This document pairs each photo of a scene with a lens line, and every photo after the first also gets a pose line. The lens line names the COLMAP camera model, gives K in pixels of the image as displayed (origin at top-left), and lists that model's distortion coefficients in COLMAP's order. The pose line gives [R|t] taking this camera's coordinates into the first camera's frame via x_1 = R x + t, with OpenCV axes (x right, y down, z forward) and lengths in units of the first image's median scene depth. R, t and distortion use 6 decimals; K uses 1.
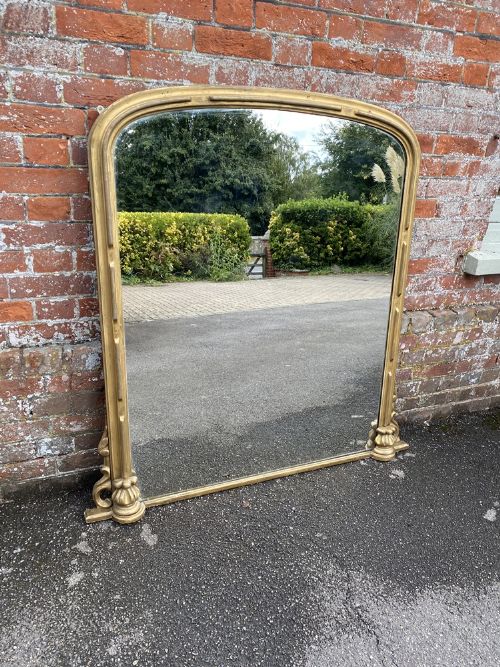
lens RADIAL K [[515.9, 0, 255.0], [0, 515.9, 338.3], [0, 0, 1]] dist [0.011958, -0.005181]
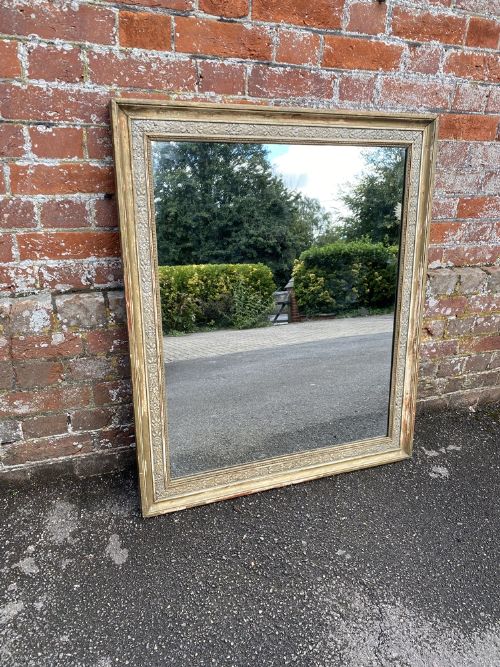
lens RADIAL K [[515.9, 0, 258.0], [0, 515.9, 341.9], [0, 0, 1]] dist [0.011958, -0.005181]
pose [[0.999610, 0.006165, -0.027243, 0.021659], [-0.005306, 0.999489, 0.031508, 0.048744], [0.027423, -0.031351, 0.999132, 0.251380]]
